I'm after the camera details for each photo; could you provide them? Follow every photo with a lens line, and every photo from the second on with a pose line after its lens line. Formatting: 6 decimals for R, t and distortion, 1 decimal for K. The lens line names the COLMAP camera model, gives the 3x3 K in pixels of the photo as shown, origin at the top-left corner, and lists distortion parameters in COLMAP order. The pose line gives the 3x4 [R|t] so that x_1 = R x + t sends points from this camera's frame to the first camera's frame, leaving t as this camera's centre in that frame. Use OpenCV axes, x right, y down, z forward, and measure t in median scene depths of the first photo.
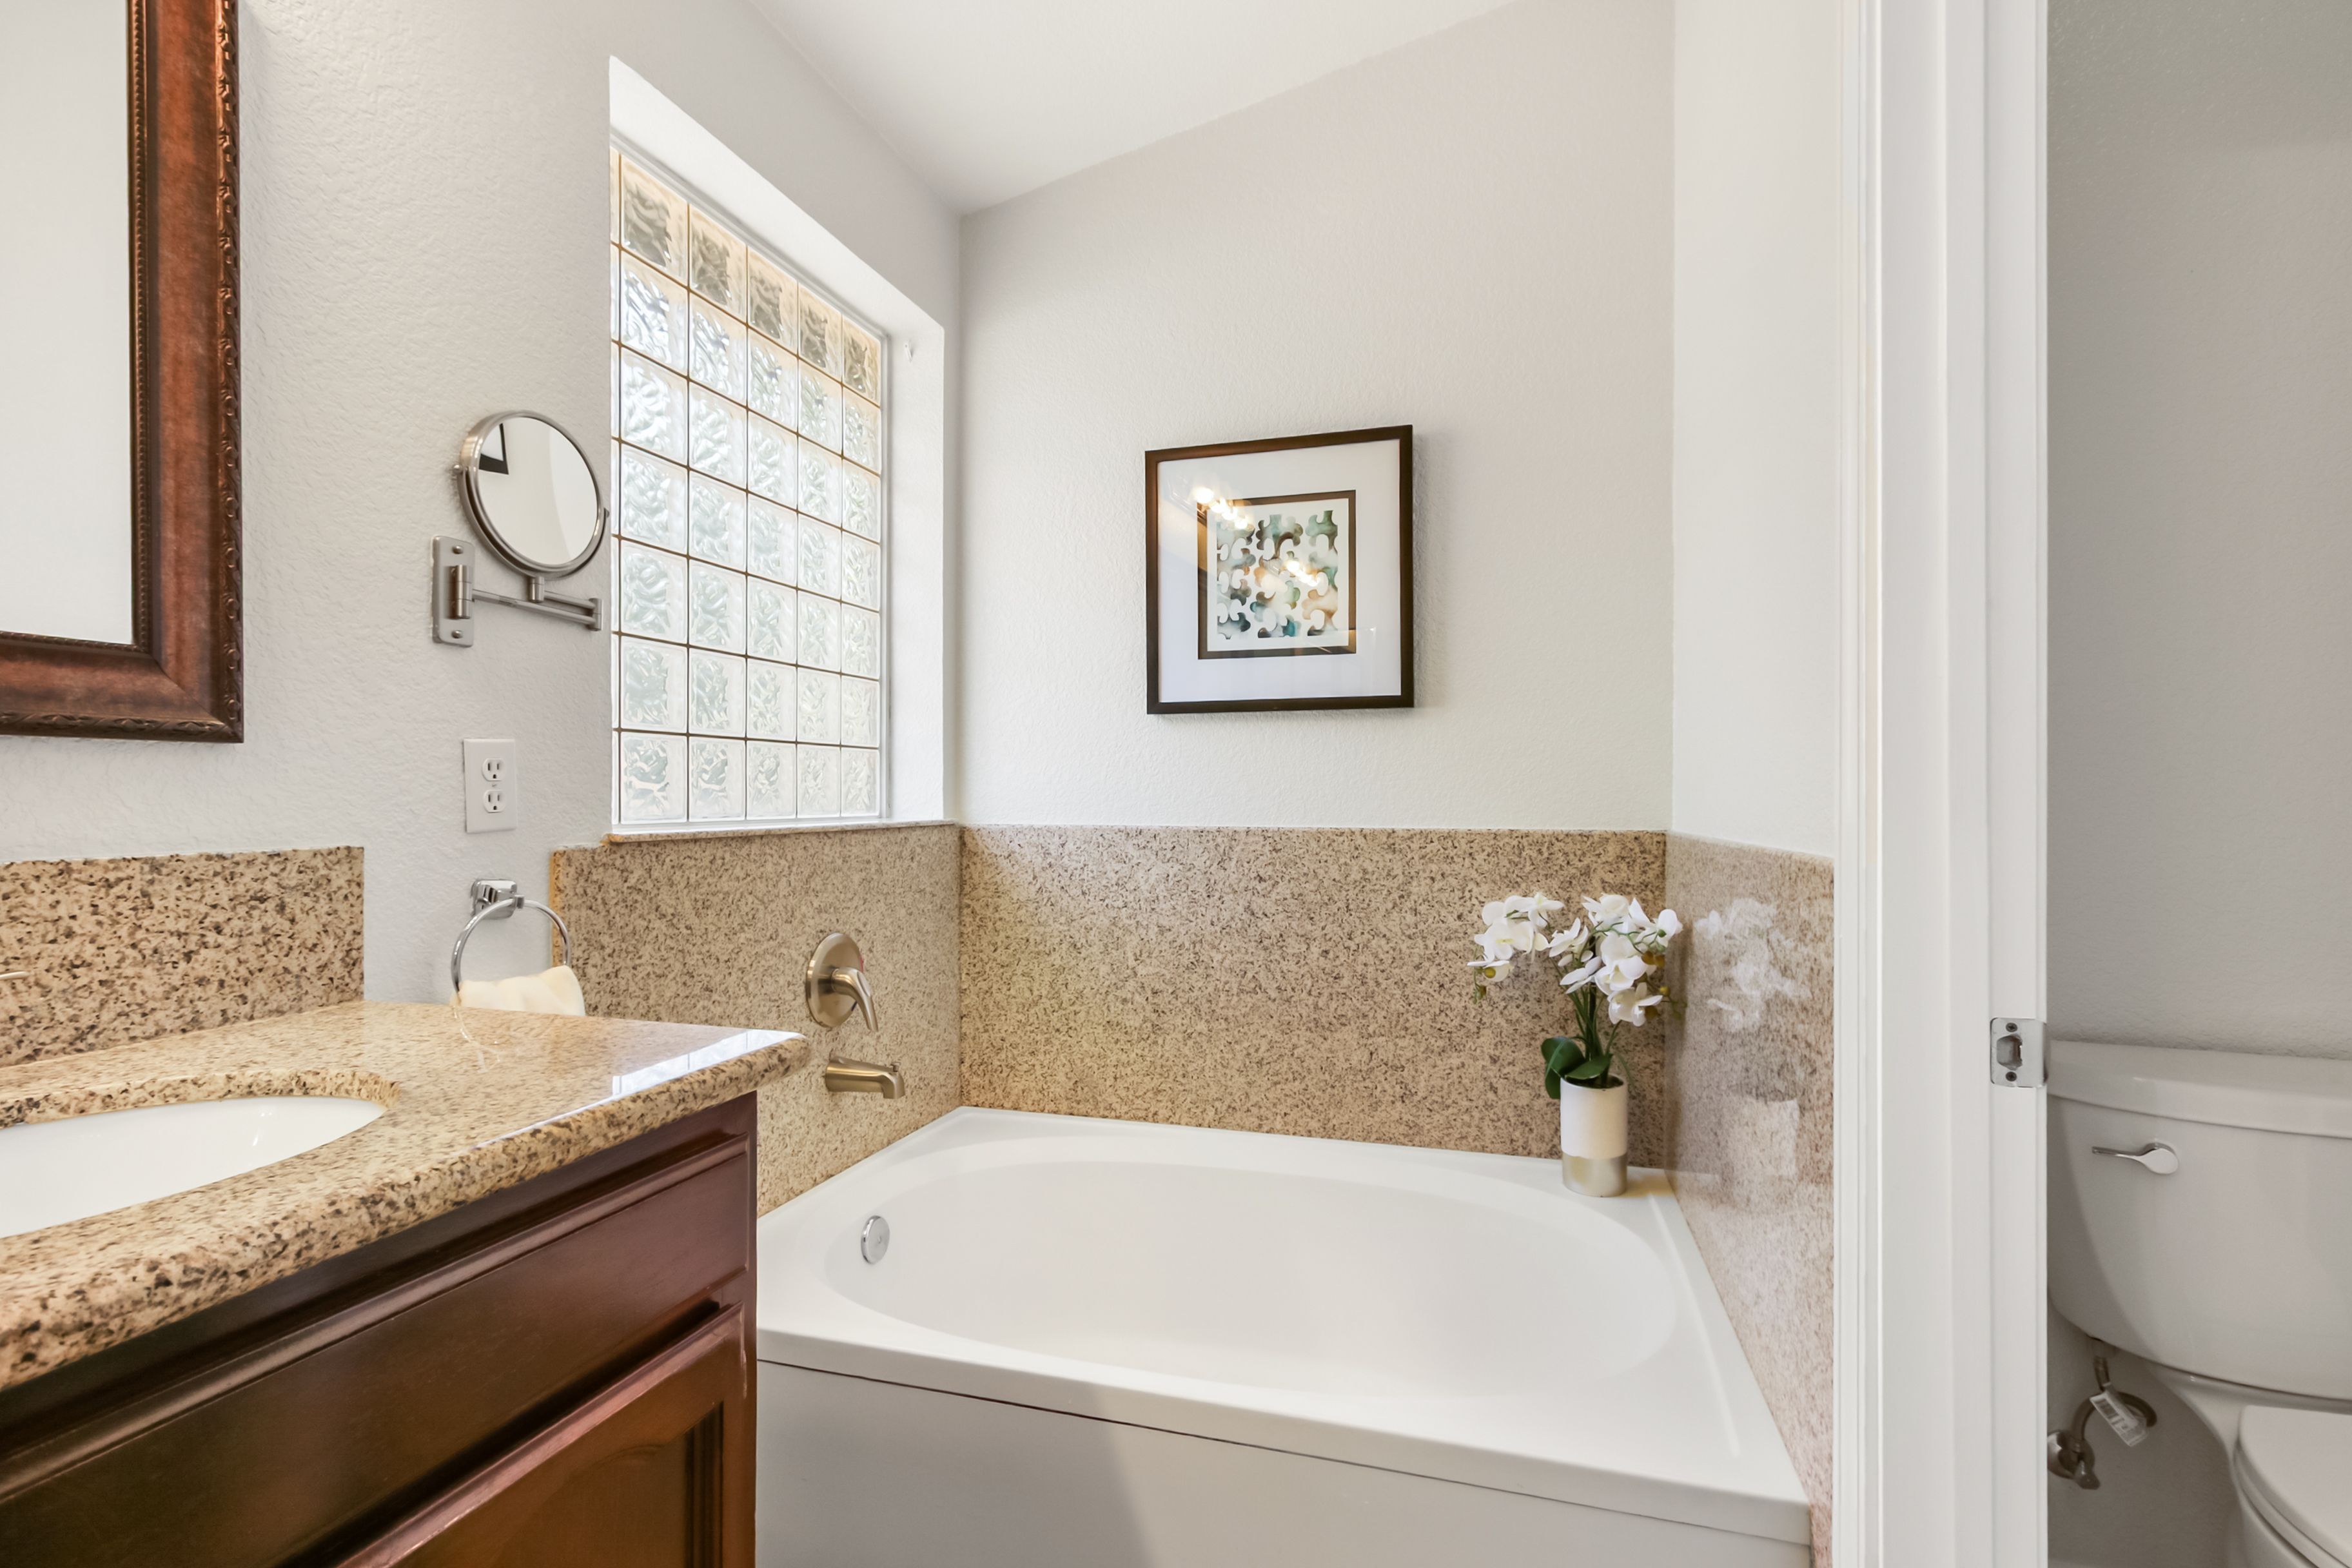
lens RADIAL K [[1097.2, 0, 1168.7], [0, 1097.2, 792.2], [0, 0, 1]] dist [-0.000043, 0.001137]
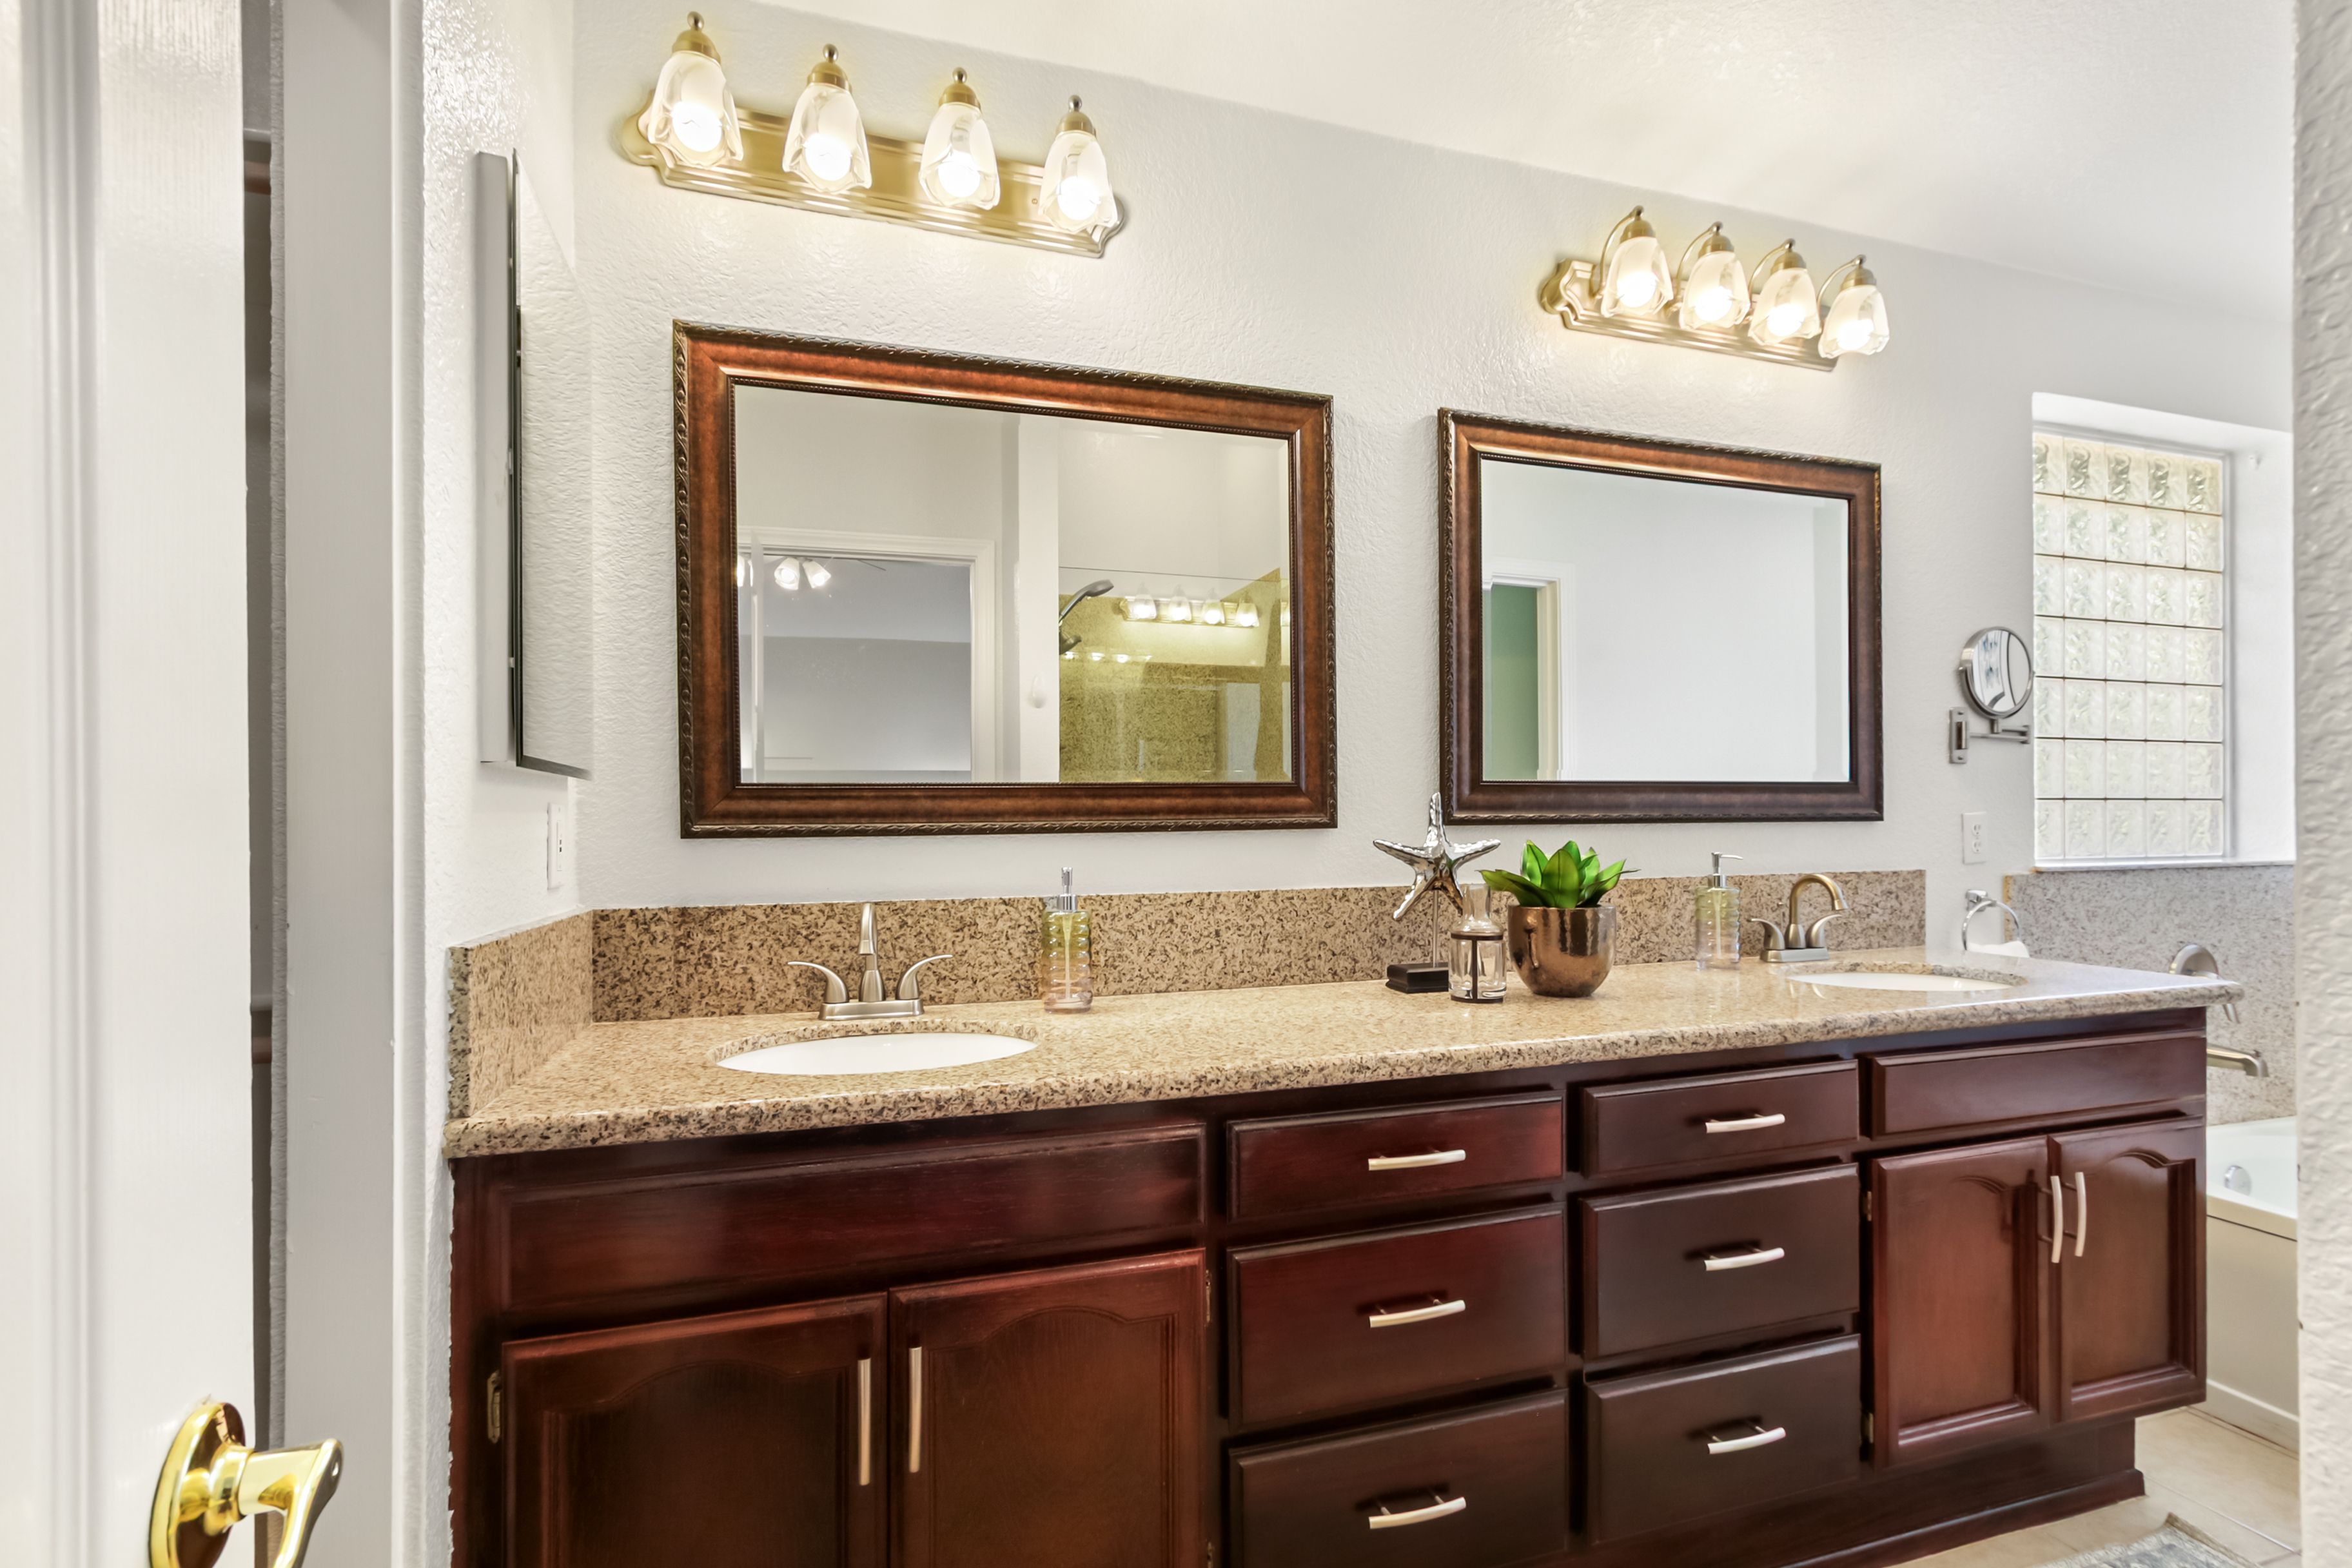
lens RADIAL K [[1097.2, 0, 1172.1], [0, 1097.2, 822.4], [0, 0, 1]] dist [-0.000043, 0.001137]
pose [[0.574790, -0.003230, -0.818295, 0.096031], [0.007602, 0.999970, 0.001393, -0.040590], [0.818266, -0.007021, 0.574797, -1.029862]]
